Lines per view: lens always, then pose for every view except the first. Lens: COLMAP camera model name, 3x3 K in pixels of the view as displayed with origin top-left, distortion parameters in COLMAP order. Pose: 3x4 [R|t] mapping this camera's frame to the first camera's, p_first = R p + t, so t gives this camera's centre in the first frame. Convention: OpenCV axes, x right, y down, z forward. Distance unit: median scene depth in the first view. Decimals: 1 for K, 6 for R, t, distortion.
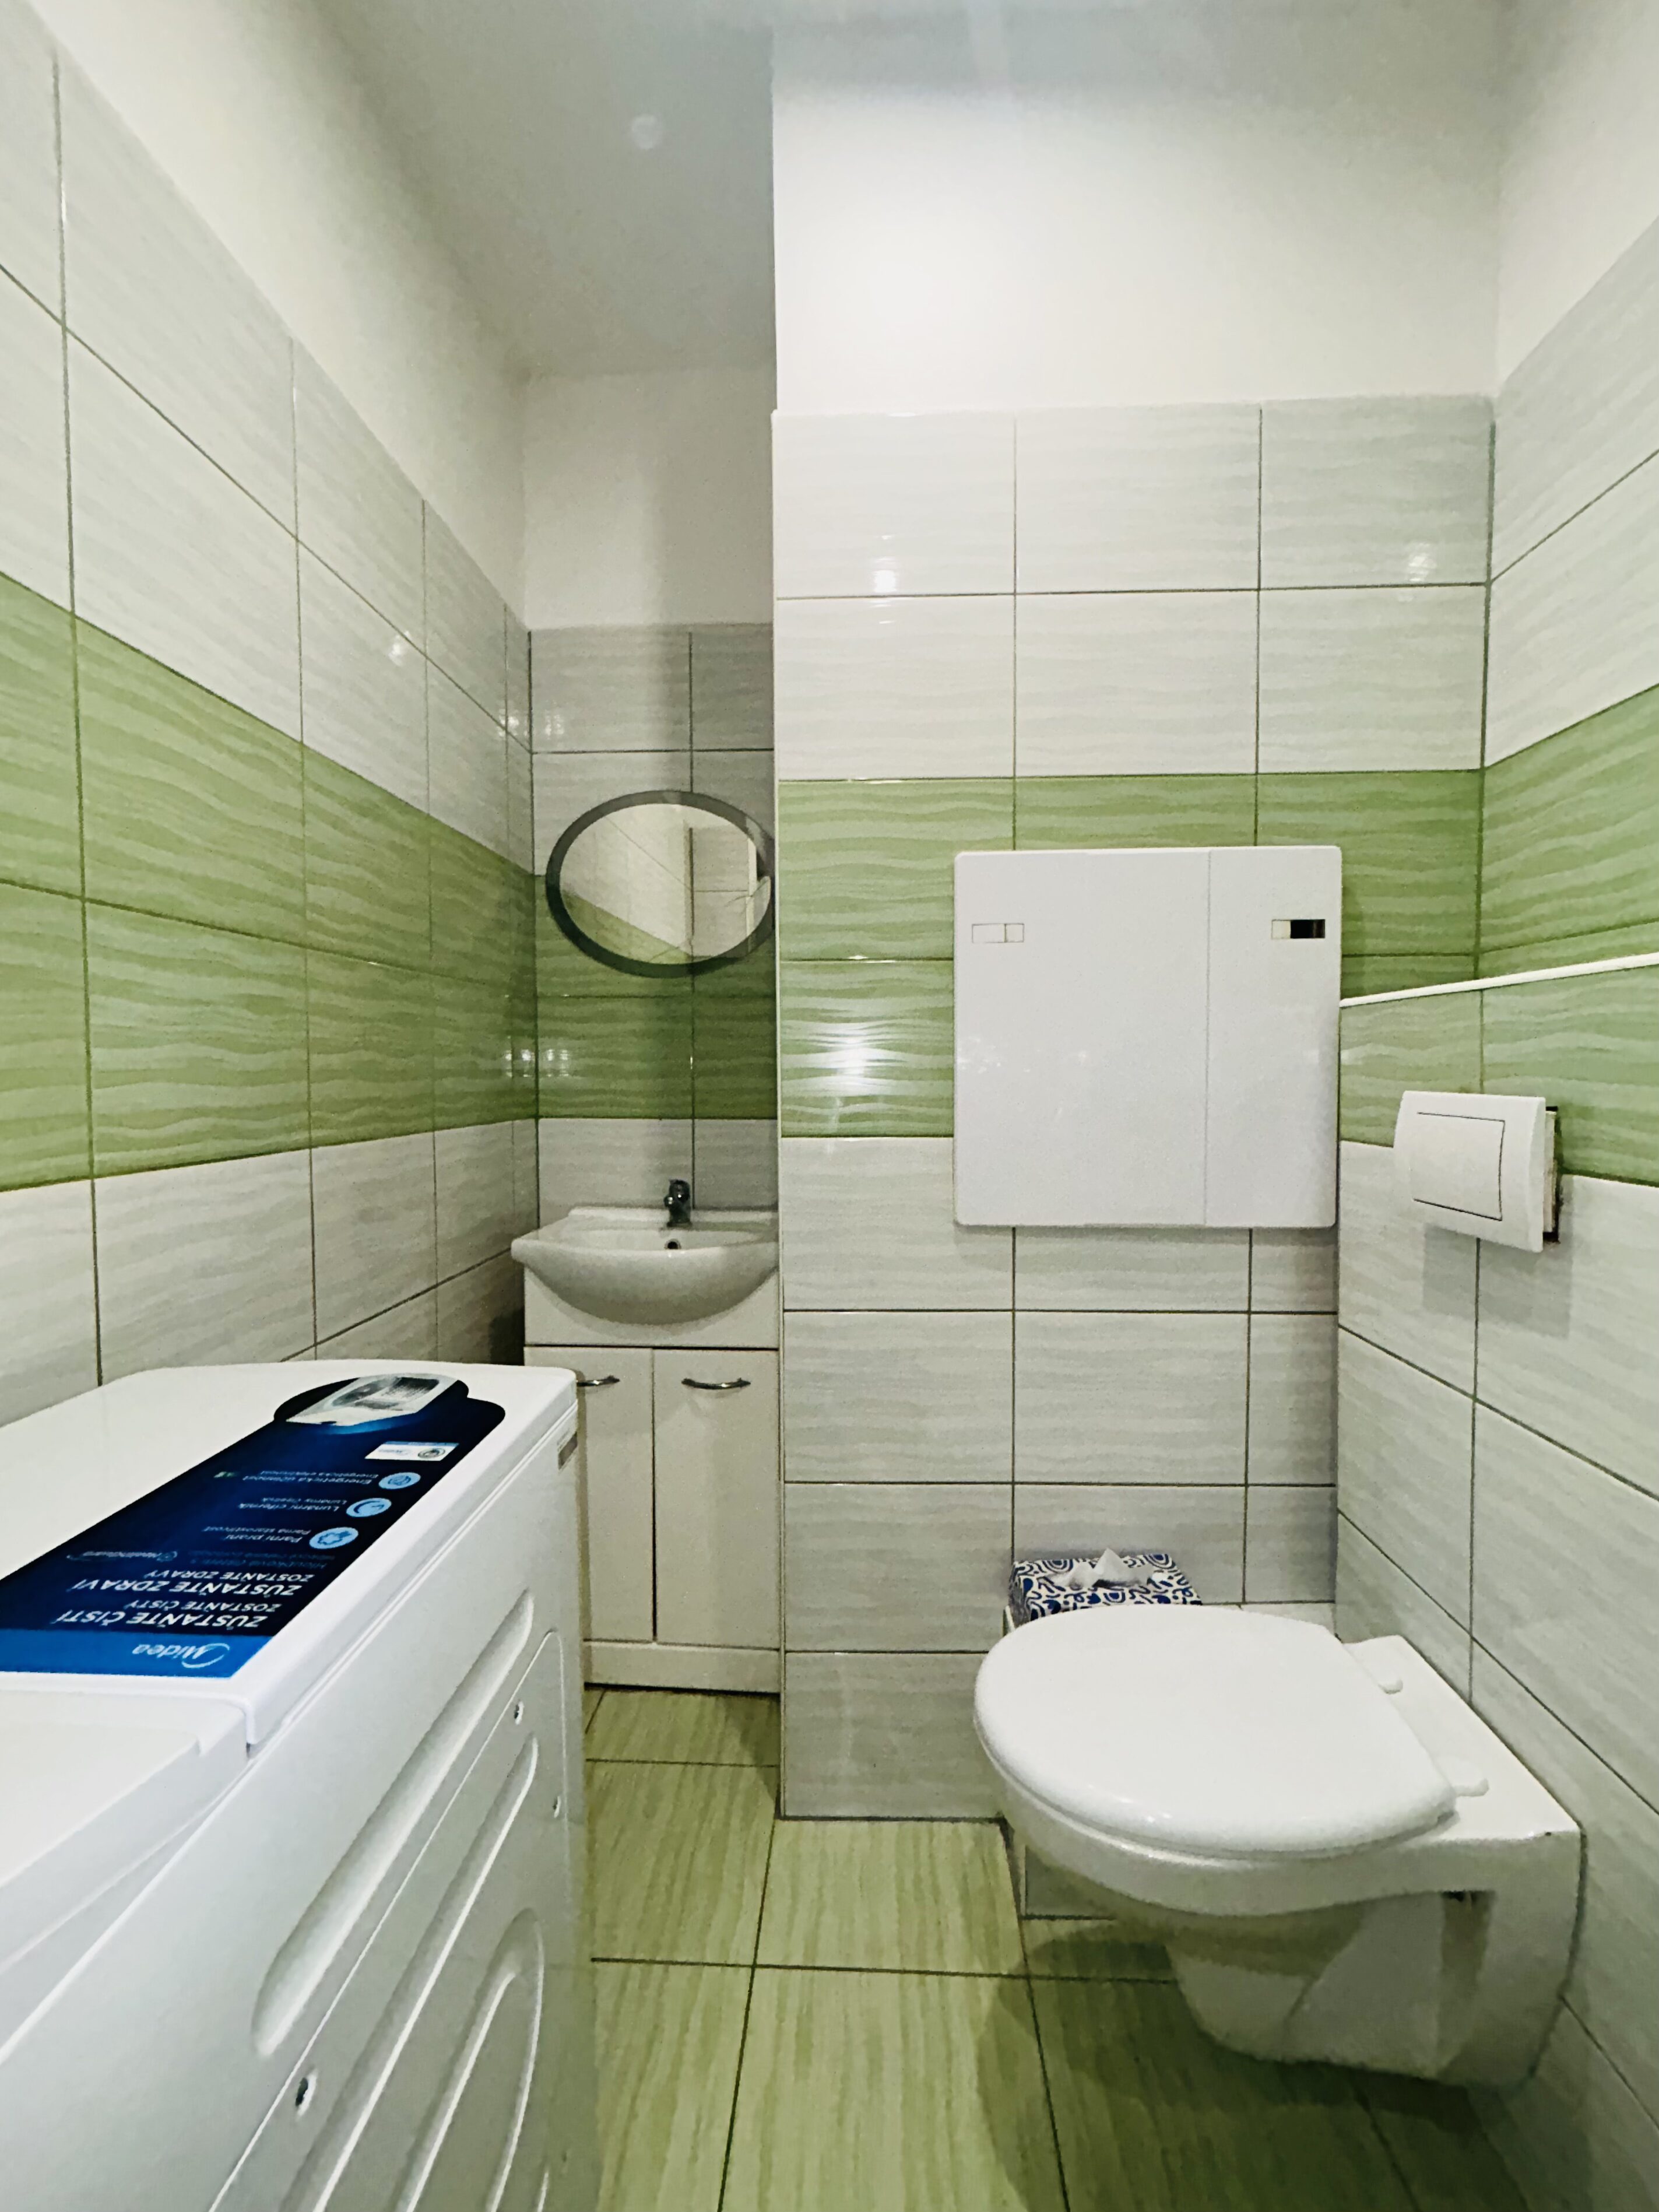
lens RADIAL K [[967.3, 0, 809.0], [0, 967.3, 1097.0], [0, 0, 1]] dist [0.000002, 0.000072]
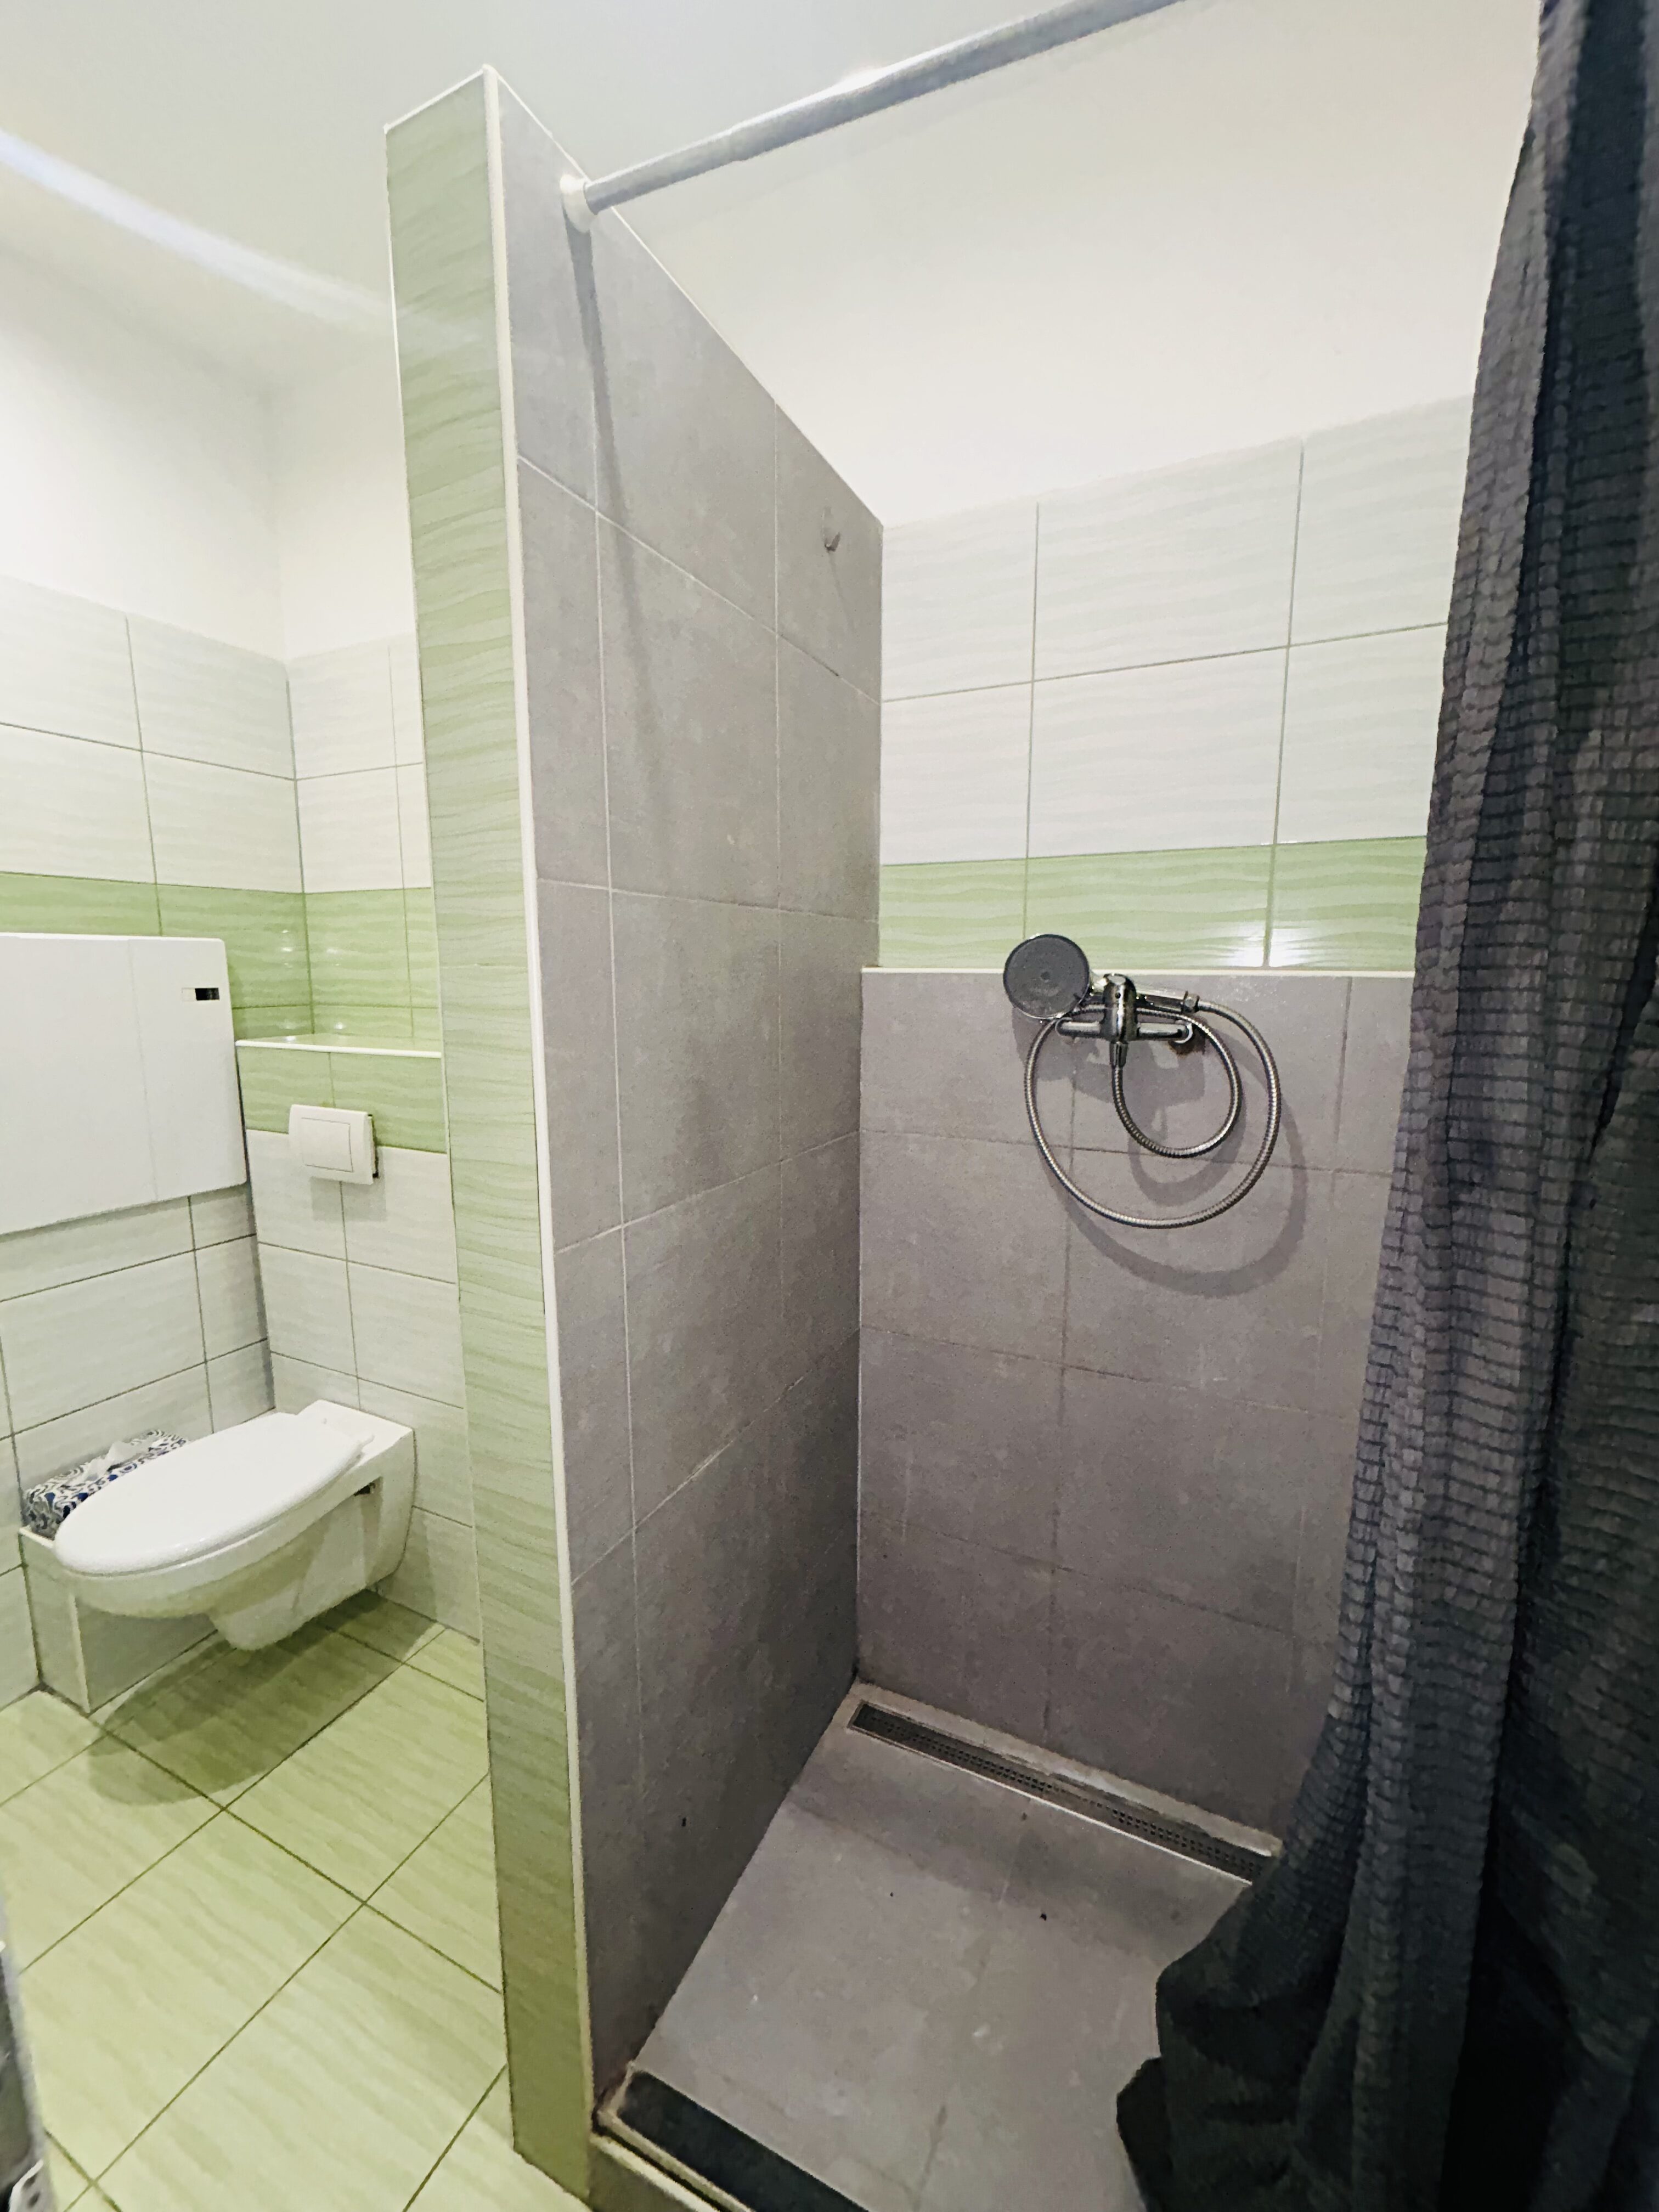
lens RADIAL K [[902.9, 0, 836.4], [0, 902.9, 1104.0], [0, 0, 1]] dist [-0.001145, 0.000165]
pose [[0.390417, -0.134360, 0.910781, -0.413843], [0.028250, 0.990576, 0.134021, -0.166372], [-0.920205, -0.026594, 0.390533, -0.467669]]
